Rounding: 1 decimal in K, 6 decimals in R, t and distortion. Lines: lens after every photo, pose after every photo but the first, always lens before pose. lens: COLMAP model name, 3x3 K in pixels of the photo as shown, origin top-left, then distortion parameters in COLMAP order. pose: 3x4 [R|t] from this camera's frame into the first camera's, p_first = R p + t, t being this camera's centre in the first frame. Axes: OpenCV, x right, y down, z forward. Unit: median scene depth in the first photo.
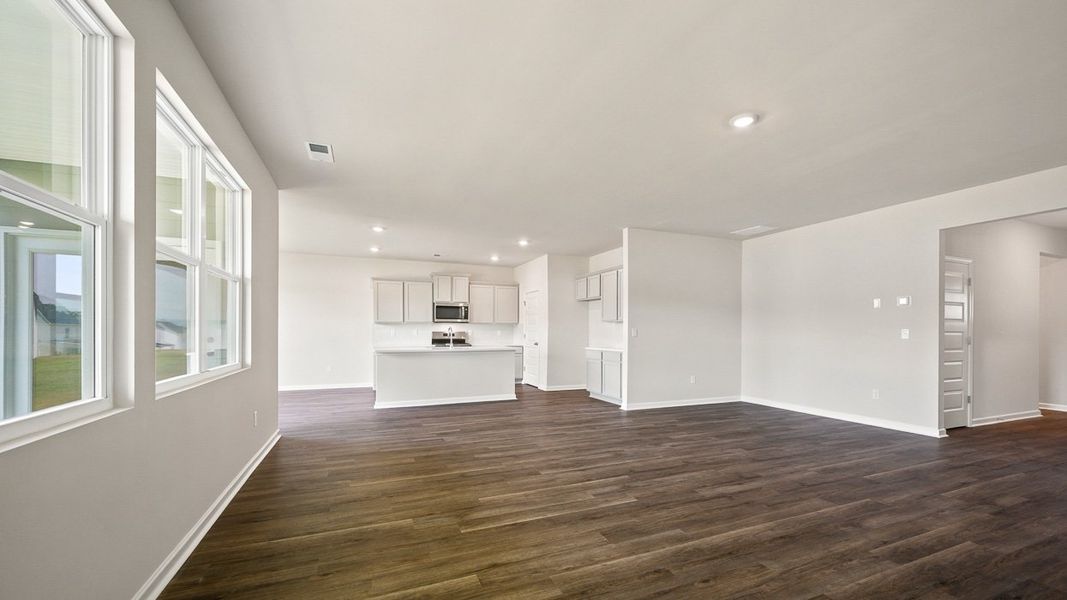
lens RADIAL K [[419.8, 0, 543.6], [0, 419.8, 331.7], [0, 0, 1]] dist [-0.001718, 0.000126]
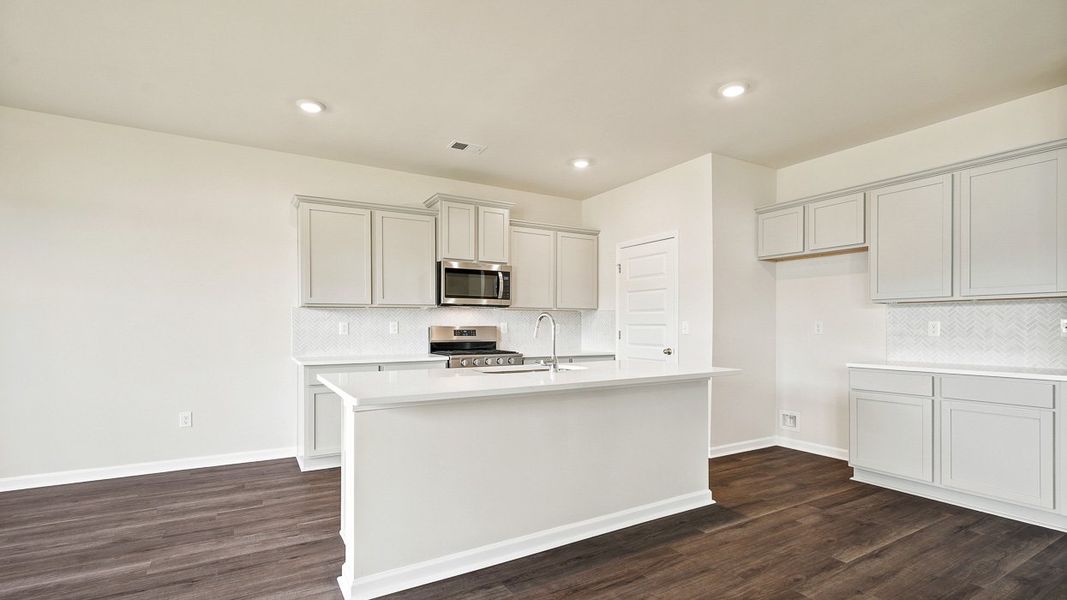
lens RADIAL K [[491.5, 0, 540.3], [0, 491.5, 324.1], [0, 0, 1]] dist [0.001405, 0.000563]
pose [[0.990576, -0.001659, 0.136955, -0.352656], [0.002134, 0.999992, -0.003320, -0.000314], [-0.136948, 0.003581, 0.990572, 0.726241]]
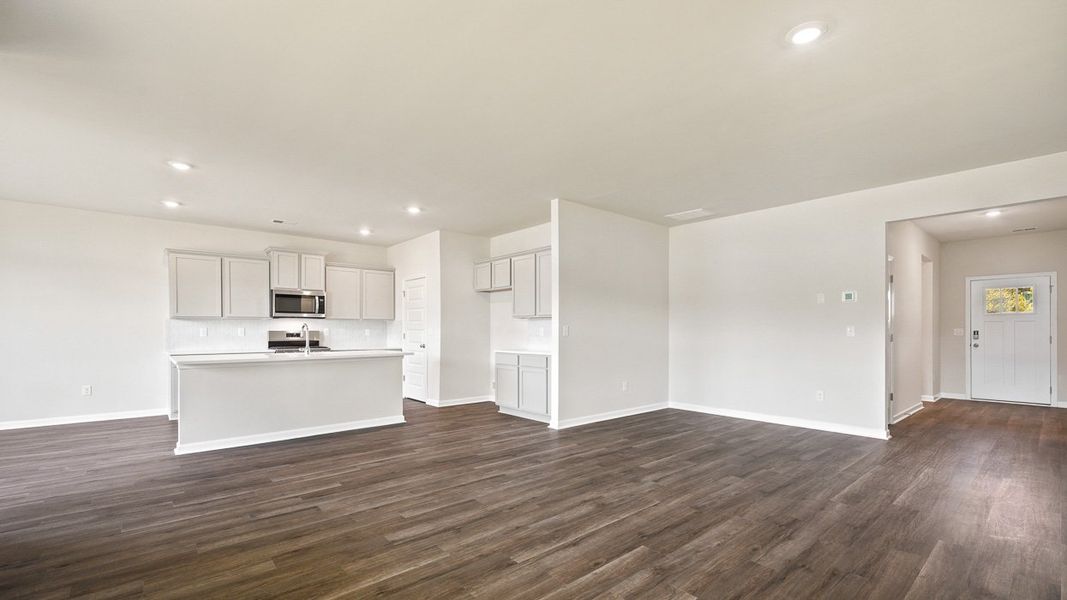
lens RADIAL K [[452.8, 0, 540.5], [0, 452.8, 329.6], [0, 0, 1]] dist [-0.001512, 0.001078]
pose [[0.951247, -0.002841, 0.308416, -0.103385], [0.003112, 0.999995, -0.000388, -0.000222], [-0.308413, 0.001328, 0.951252, 0.213845]]
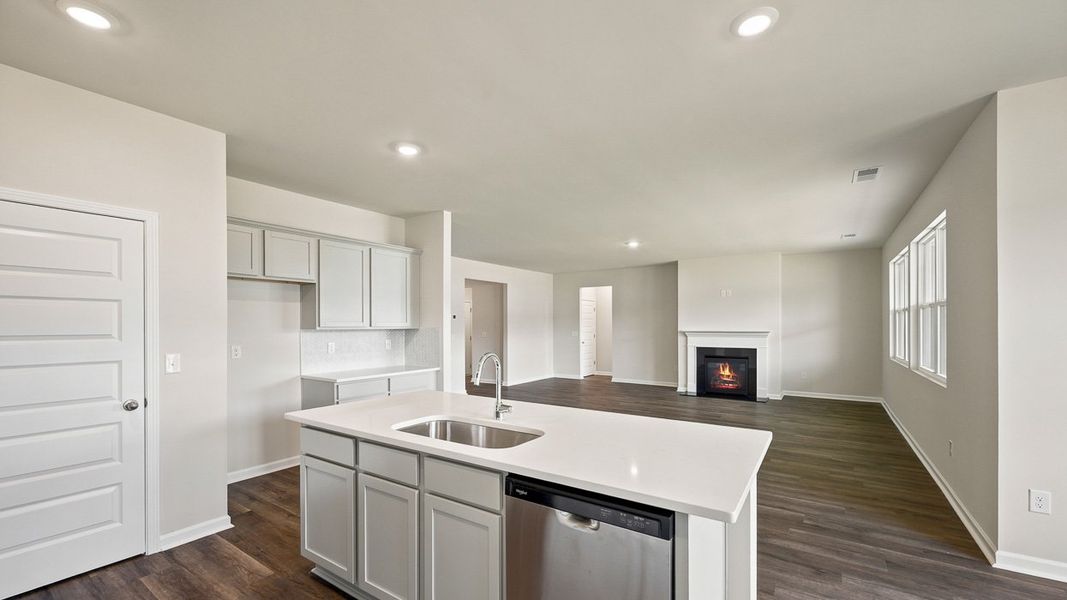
lens RADIAL K [[419.8, 0, 534.2], [0, 419.8, 324.4], [0, 0, 1]] dist [-0.001718, 0.000126]
pose [[-0.526322, -0.000503, 0.850285, -0.607991], [0.000663, 0.999999, 0.001002, -0.039463], [-0.850285, 0.001091, -0.526321, 1.390455]]
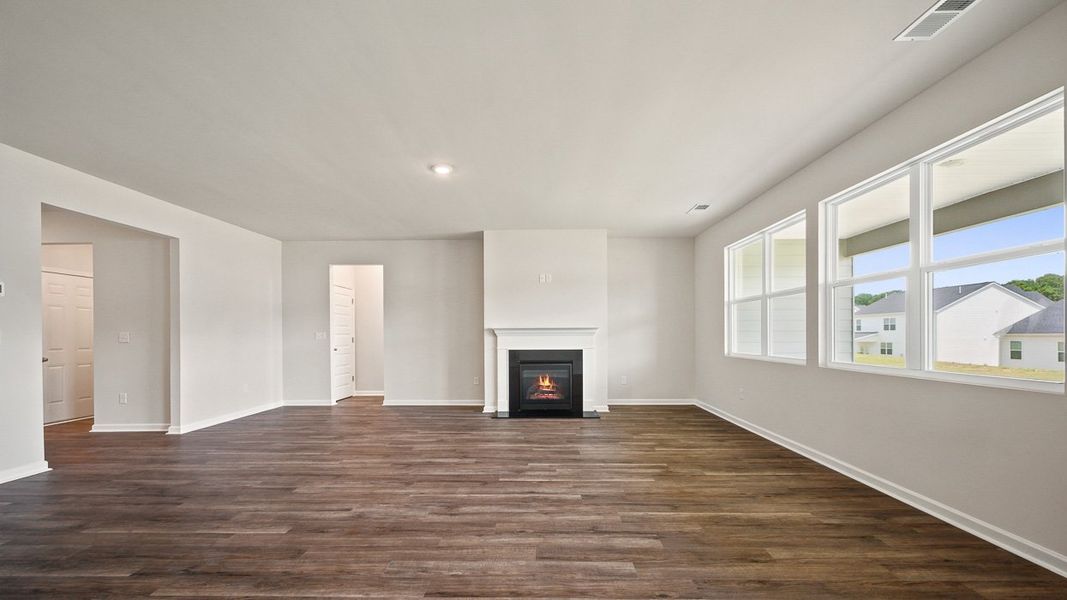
lens RADIAL K [[419.8, 0, 534.5], [0, 419.8, 335.1], [0, 0, 1]] dist [-0.001718, 0.000126]
pose [[-0.907416, 0.001096, 0.420232, -0.168529], [0.002430, 0.999994, 0.002639, 0.000626], [-0.420227, 0.003416, -0.907413, 1.083789]]
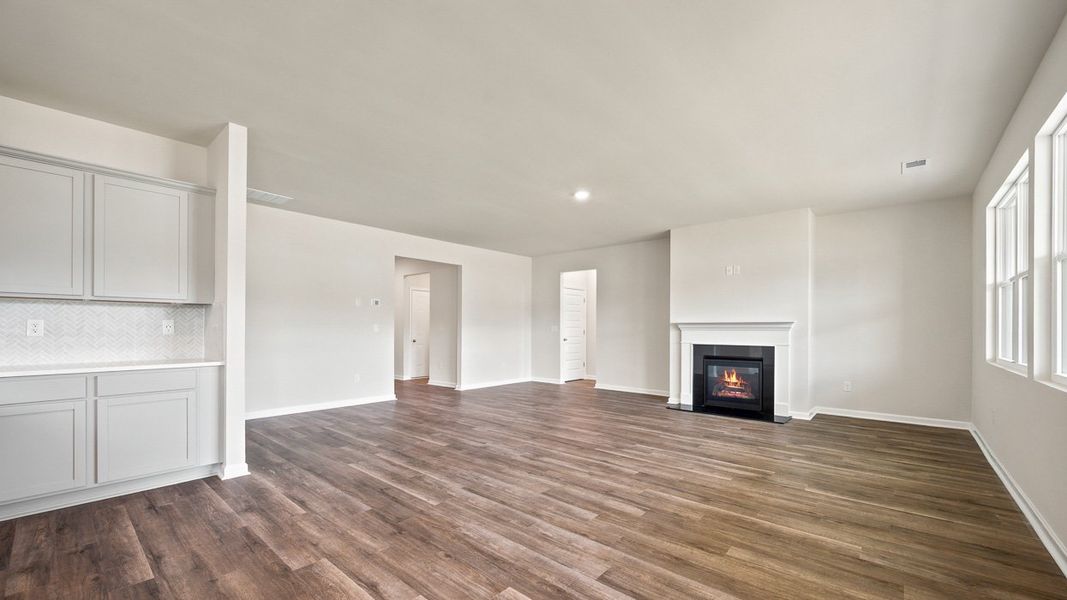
lens RADIAL K [[419.8, 0, 532.5], [0, 419.8, 328.5], [0, 0, 1]] dist [-0.001718, 0.000126]
pose [[-0.424544, -0.004770, 0.905395, -0.465720], [-0.006139, 0.999978, 0.002390, 0.000581], [-0.905386, -0.004544, -0.424565, 0.971801]]
